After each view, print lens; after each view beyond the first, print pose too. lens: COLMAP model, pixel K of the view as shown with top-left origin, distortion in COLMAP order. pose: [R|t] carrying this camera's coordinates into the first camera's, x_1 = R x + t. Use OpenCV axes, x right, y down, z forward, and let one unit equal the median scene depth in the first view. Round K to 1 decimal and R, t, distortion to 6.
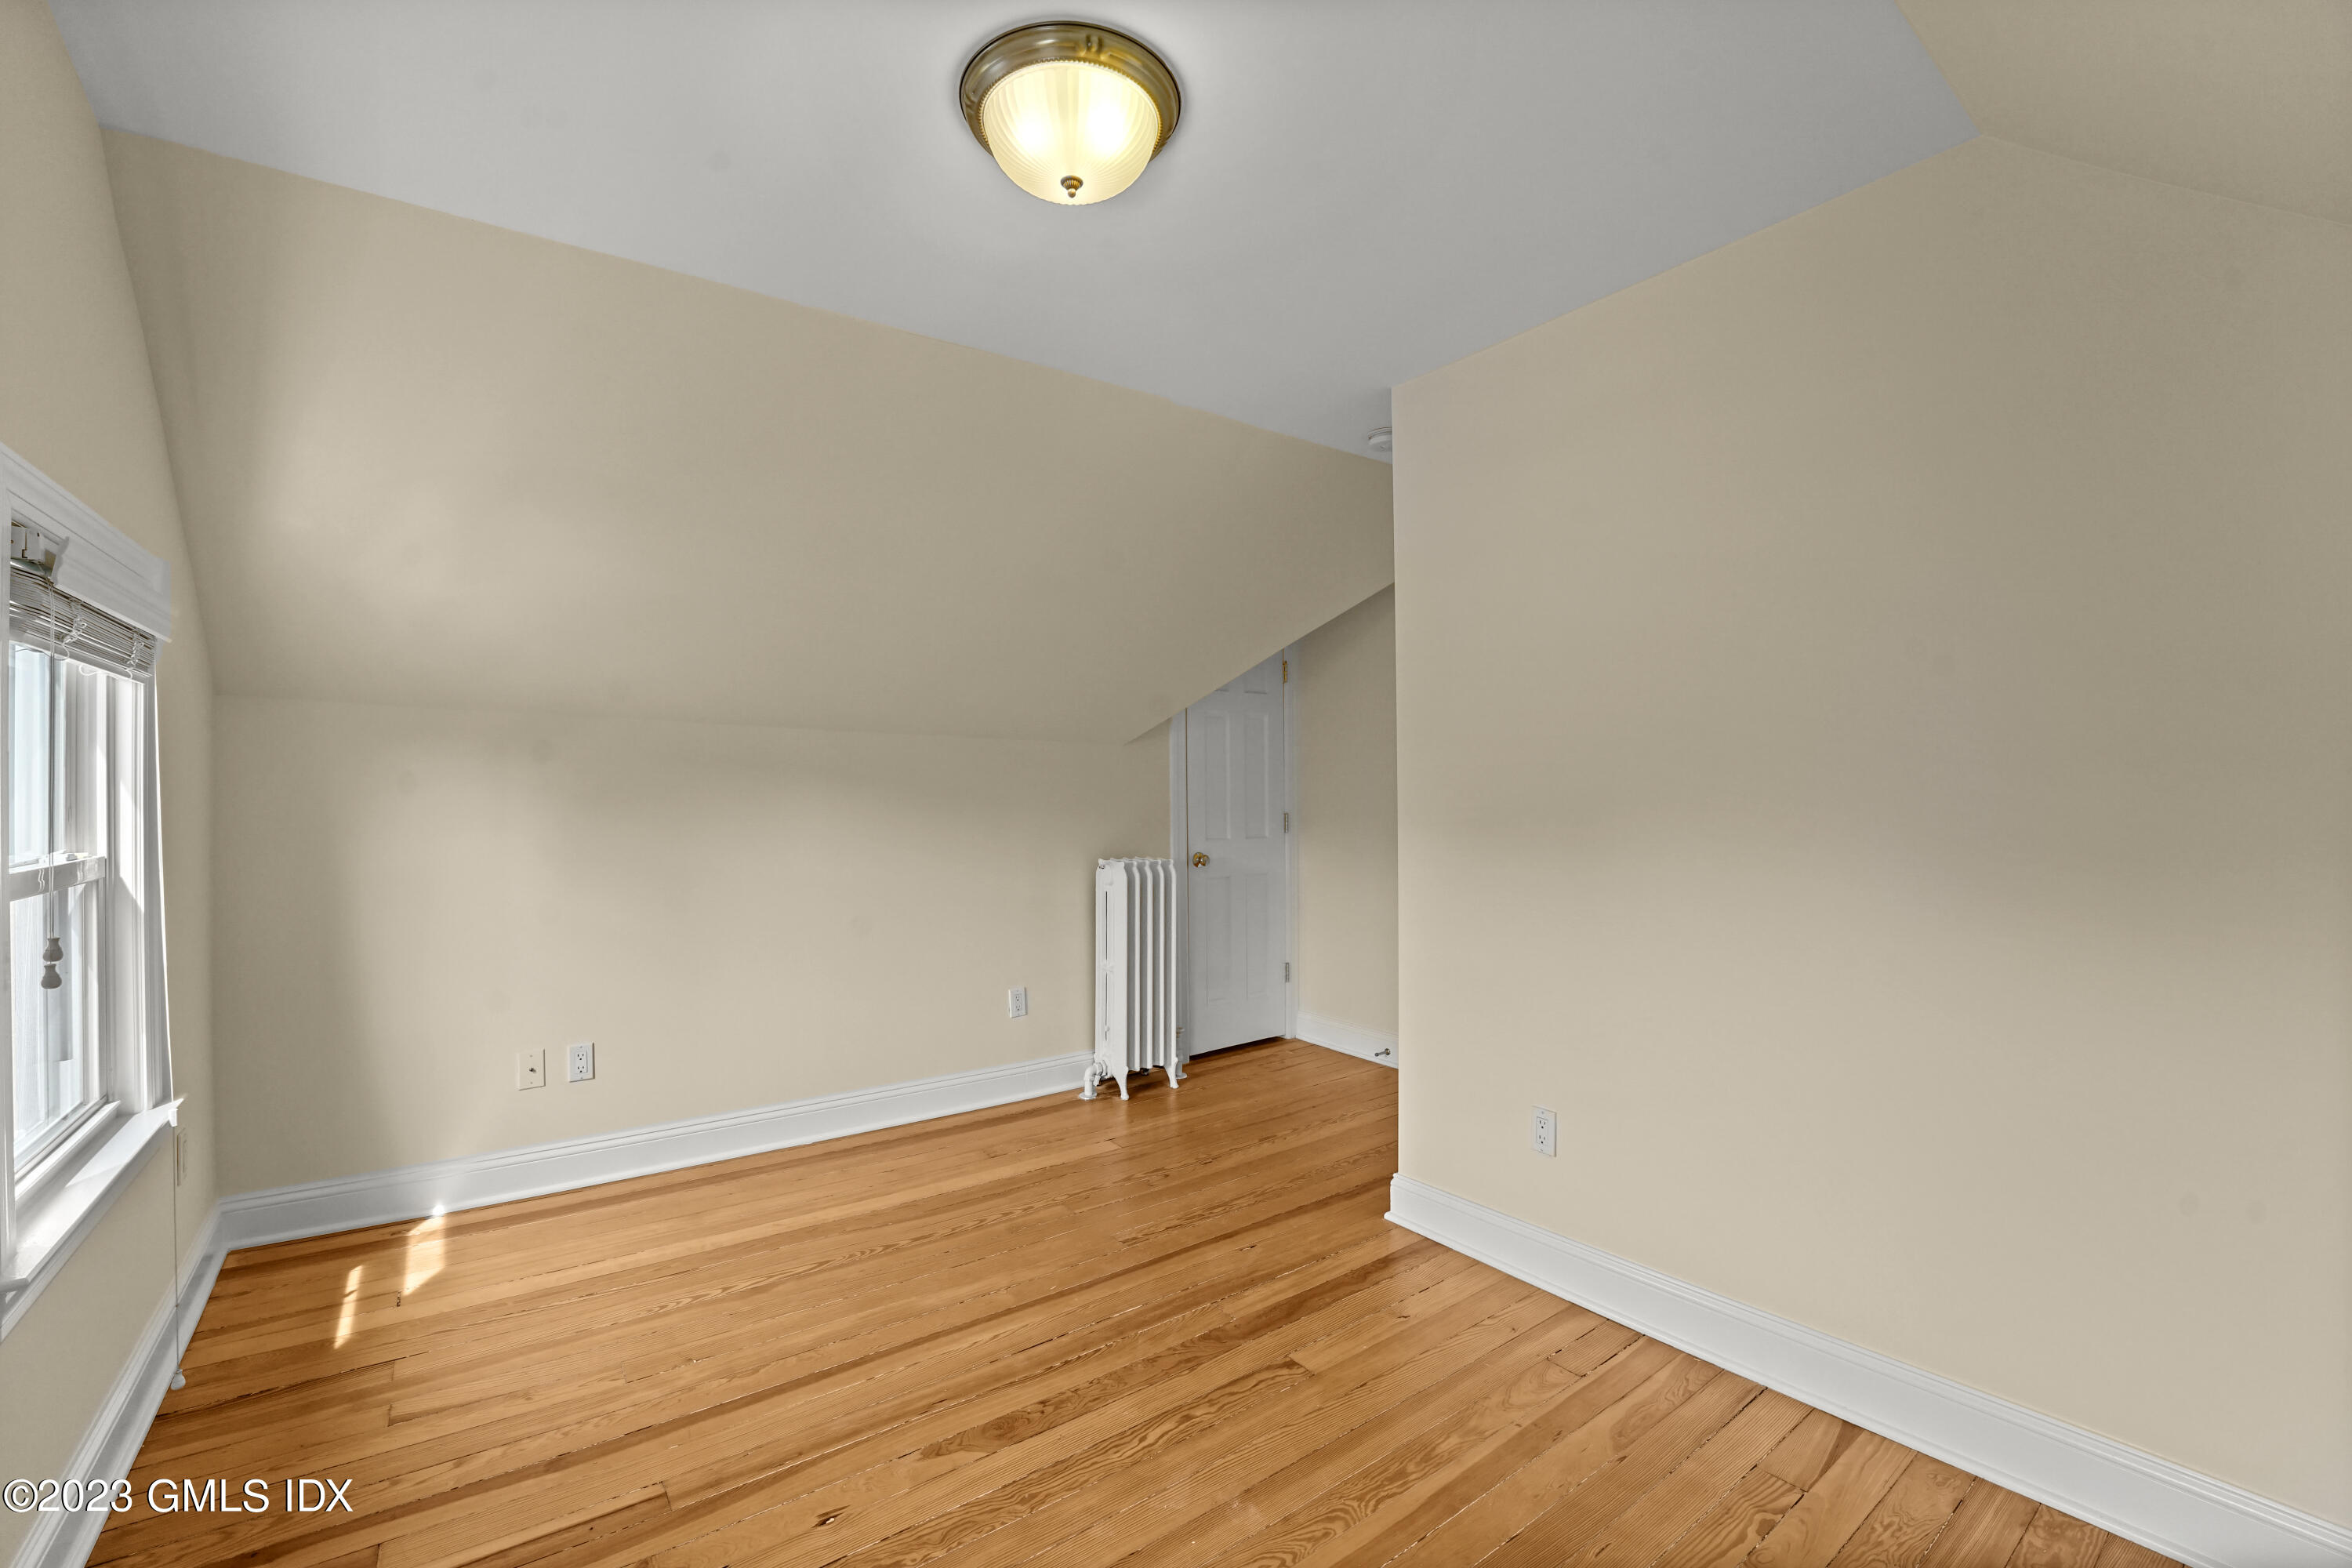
lens RADIAL K [[967.2, 0, 1167.5], [0, 967.2, 774.3], [0, 0, 1]] dist [-0.024944, 0.000501]
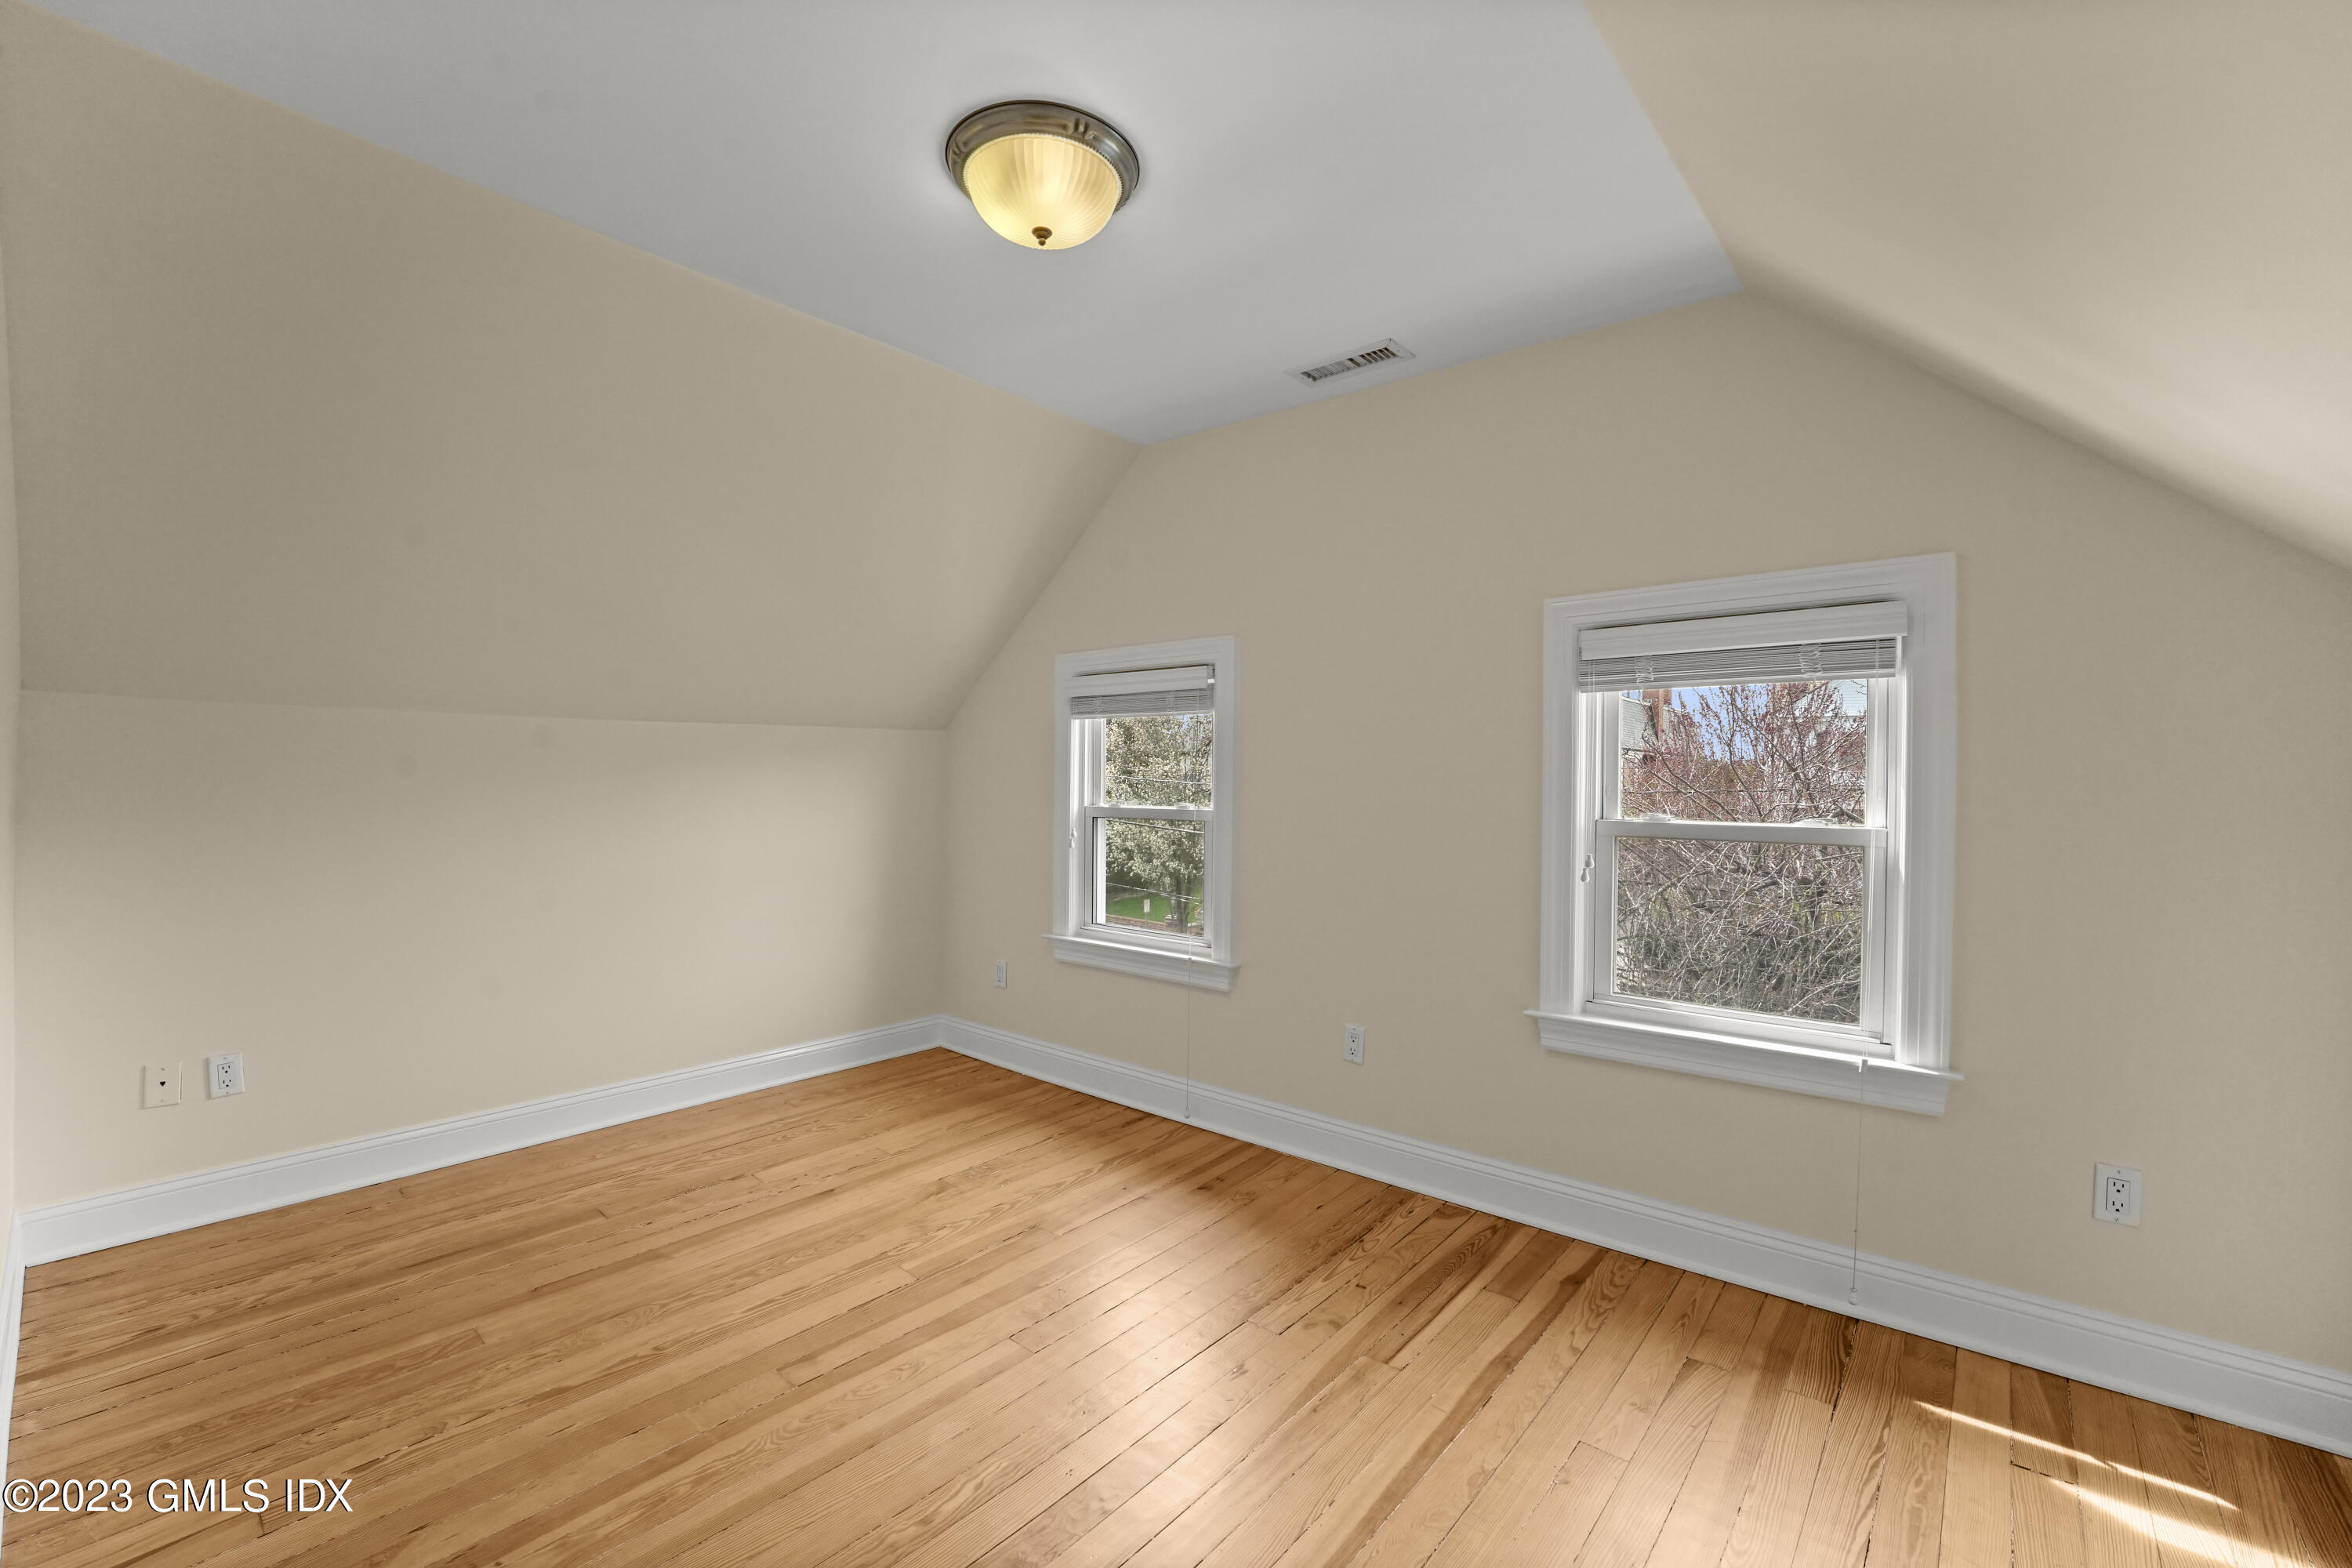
lens RADIAL K [[967.2, 0, 1167.5], [0, 967.2, 774.3], [0, 0, 1]] dist [-0.024944, 0.000501]
pose [[-0.975265, -0.005582, -0.220970, 0.002593], [-0.001358, 0.999814, -0.019260, 0.038596], [0.221036, -0.018483, -0.975091, 1.830782]]
